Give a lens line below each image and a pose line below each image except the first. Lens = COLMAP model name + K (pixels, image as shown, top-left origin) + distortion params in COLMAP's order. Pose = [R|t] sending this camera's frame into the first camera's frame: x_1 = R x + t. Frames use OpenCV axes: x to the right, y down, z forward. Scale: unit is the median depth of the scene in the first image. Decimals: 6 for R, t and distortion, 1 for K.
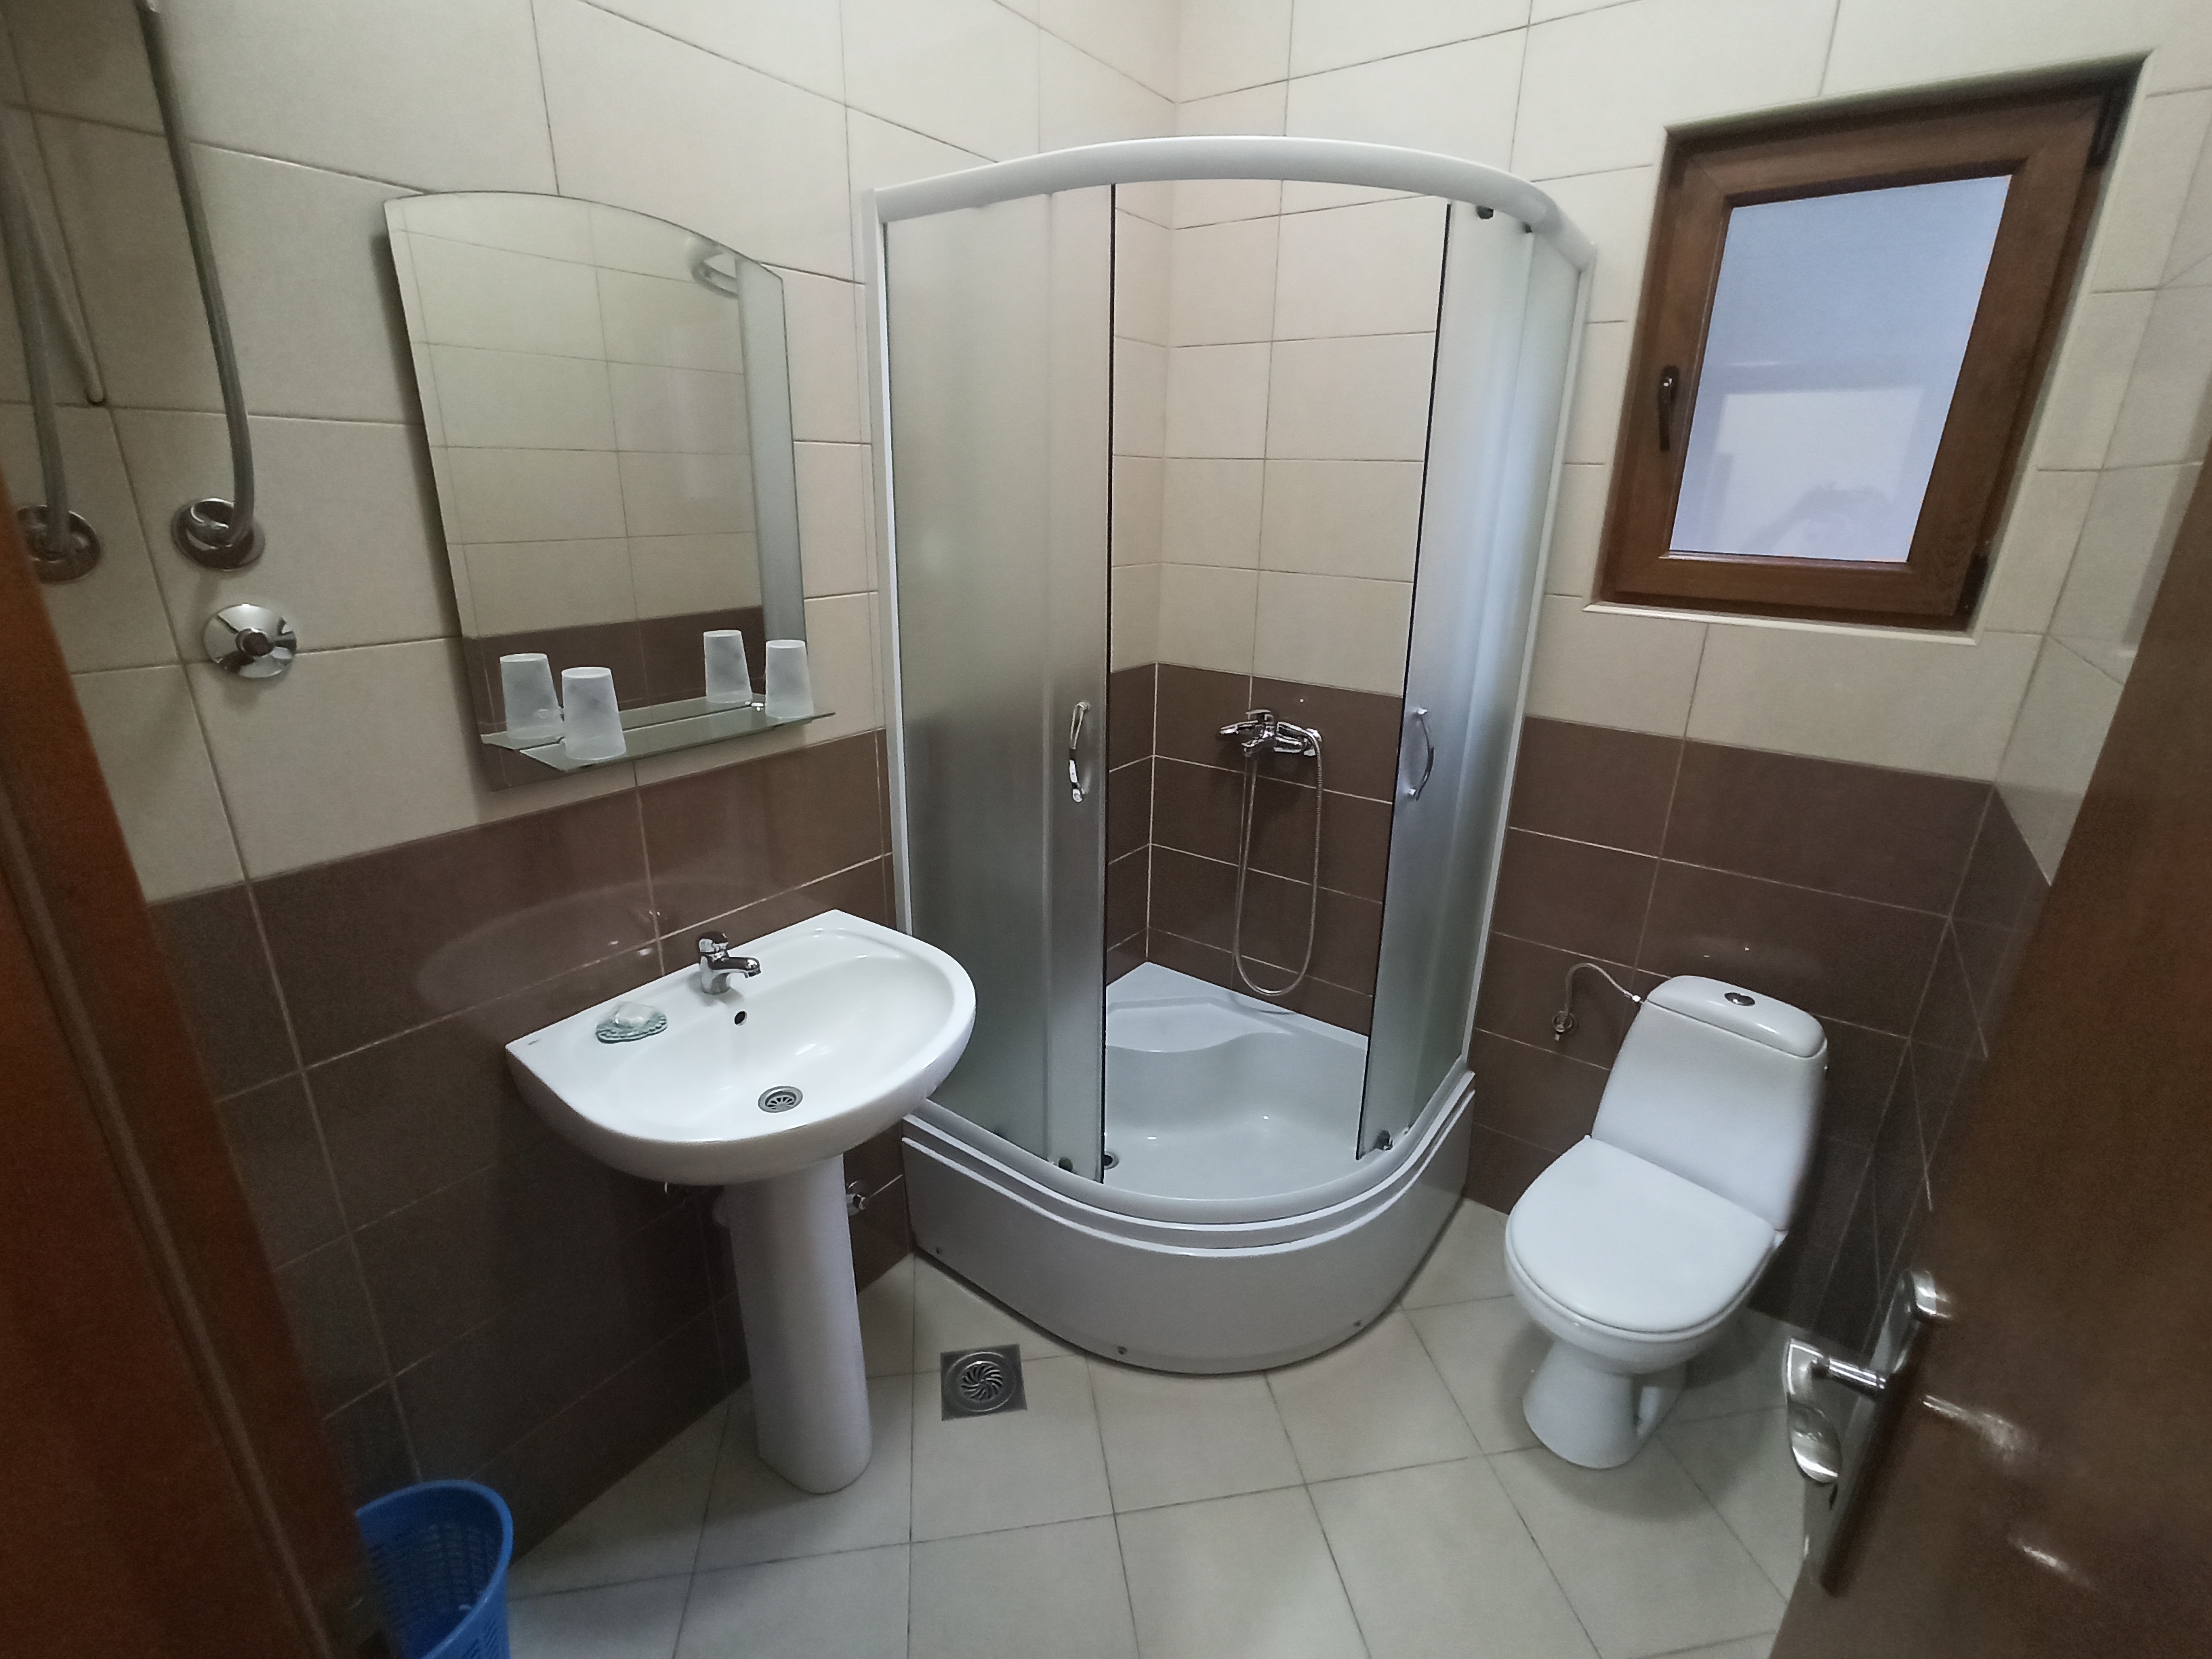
lens RADIAL K [[996.1, 0, 1102.4], [0, 996.1, 846.5], [0, 0, 1]] dist [-0.008225, 0.002879]
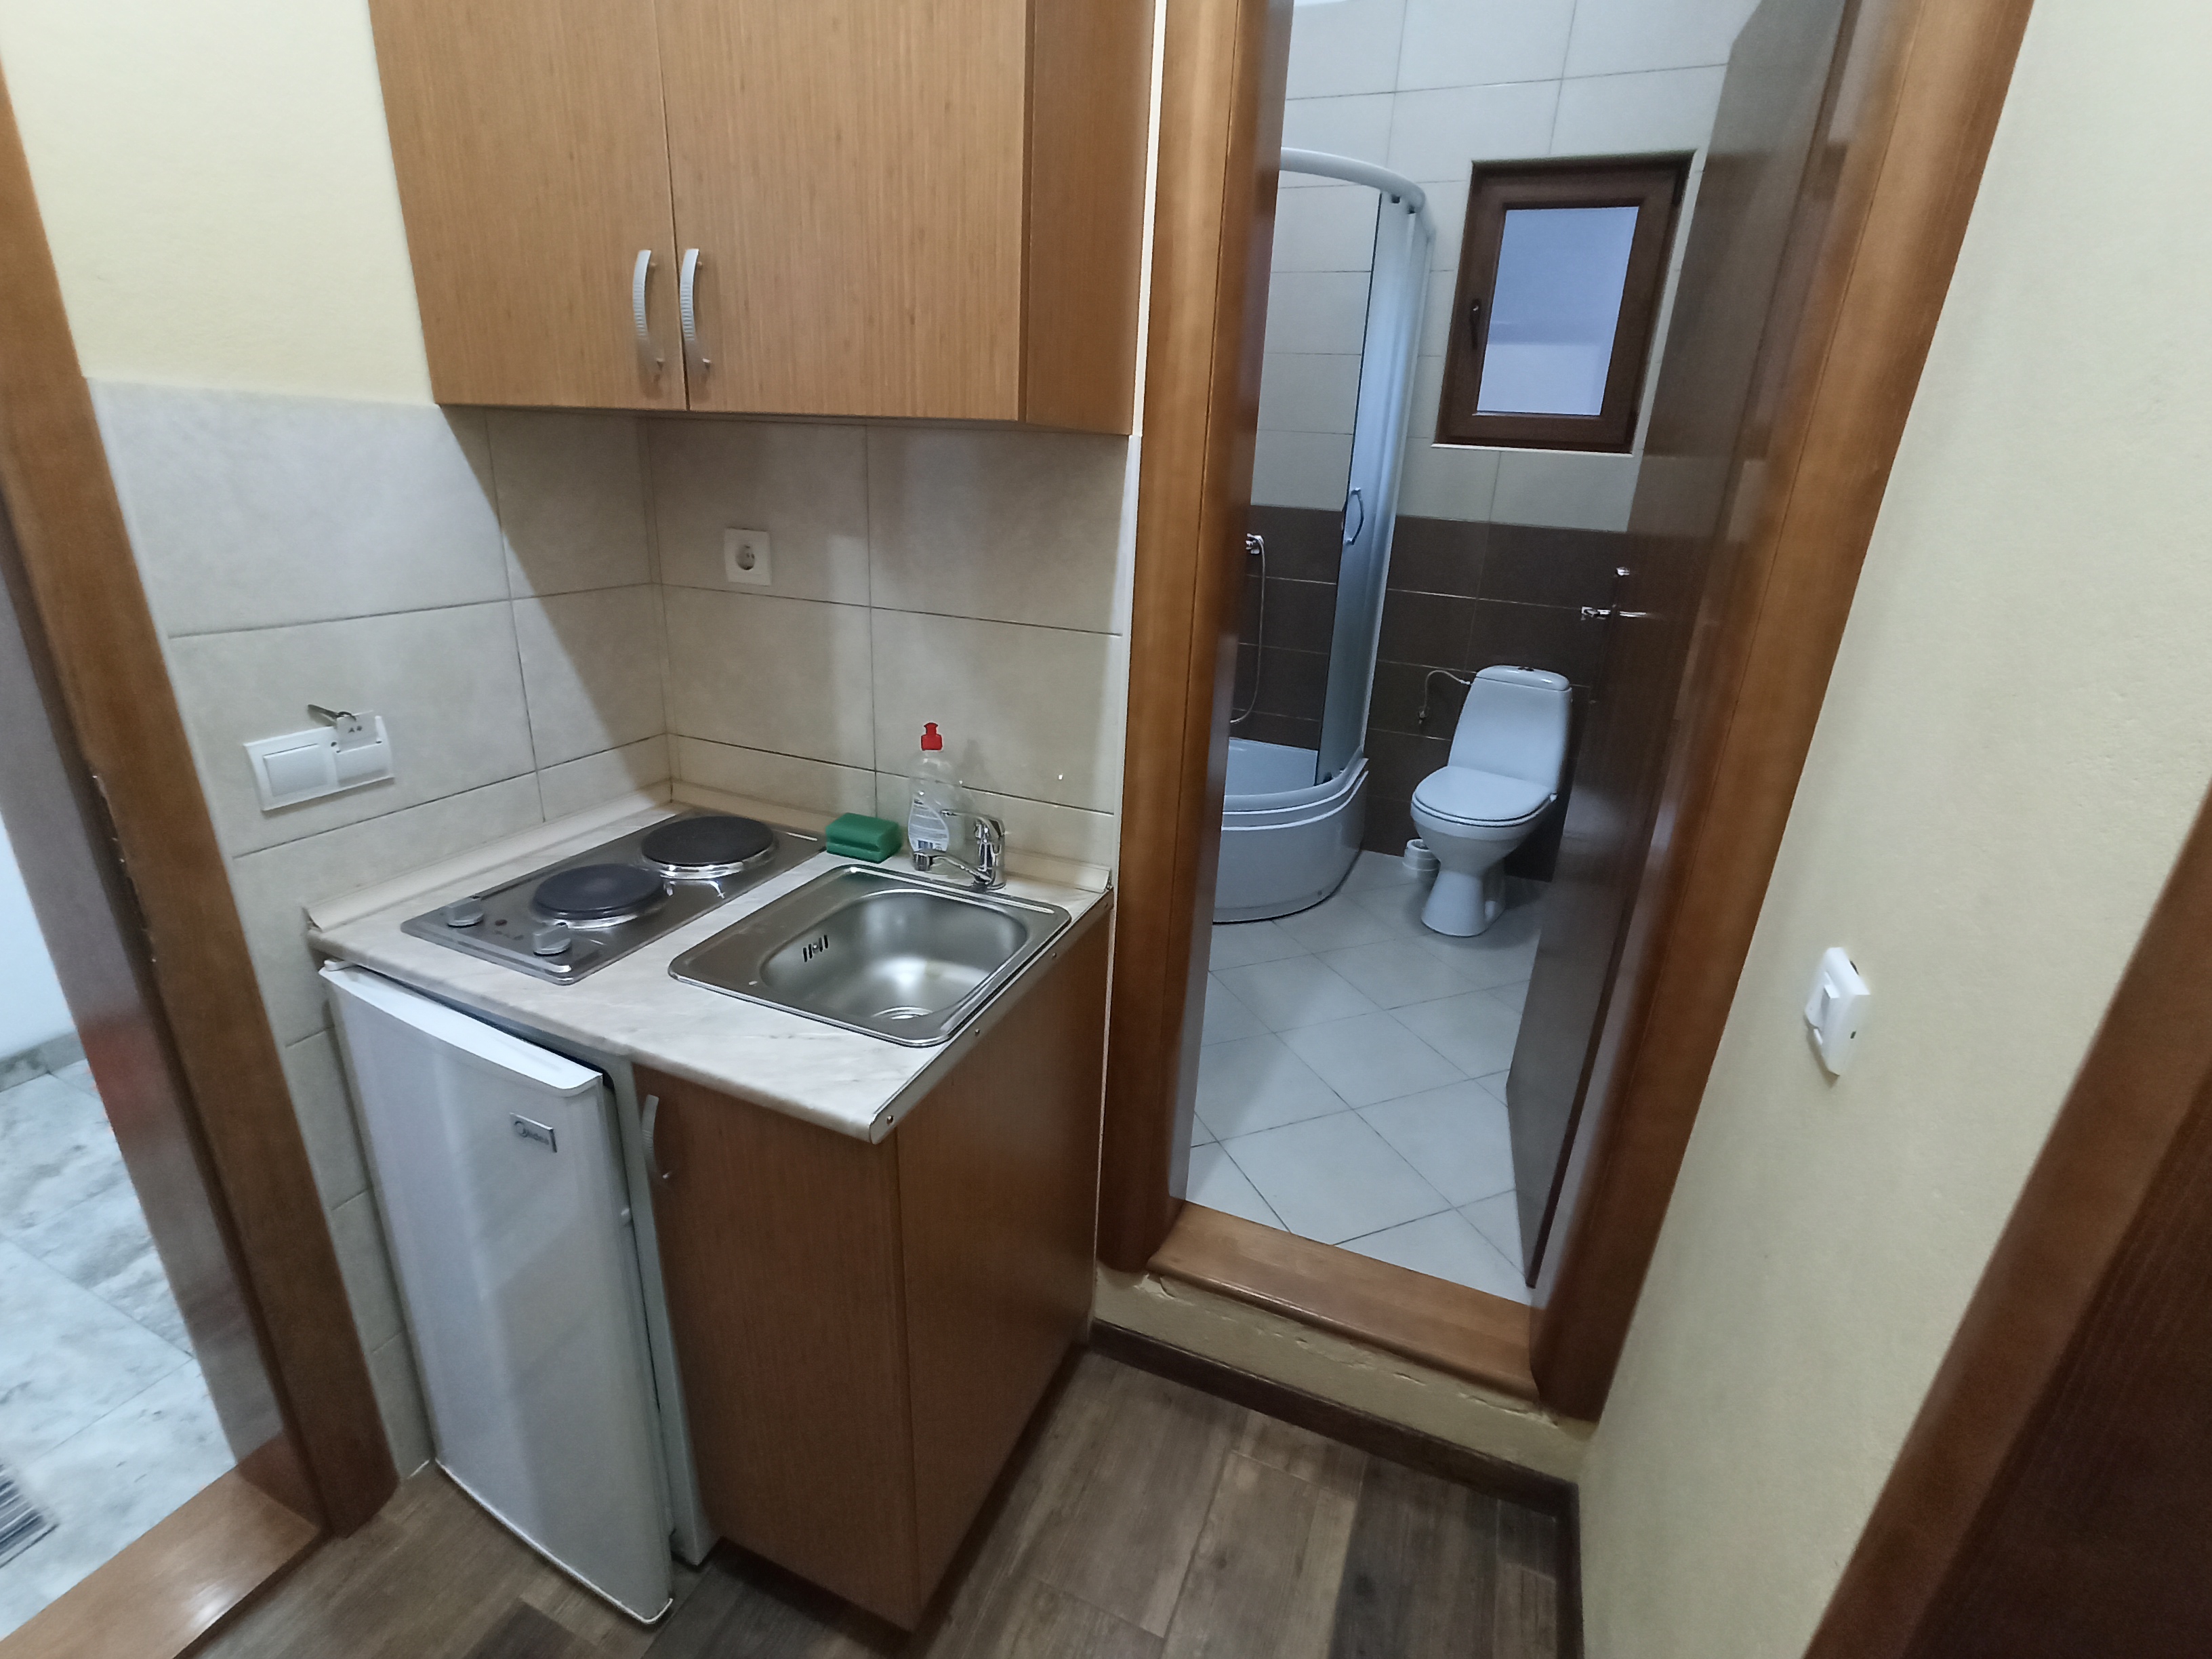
lens RADIAL K [[996.1, 0, 1110.5], [0, 996.1, 815.4], [0, 0, 1]] dist [-0.008225, 0.002879]
pose [[0.972345, -0.045701, 0.229033, -0.488719], [0.046052, 0.998932, 0.003817, 0.383418], [-0.228963, 0.006836, 0.973411, -0.539327]]
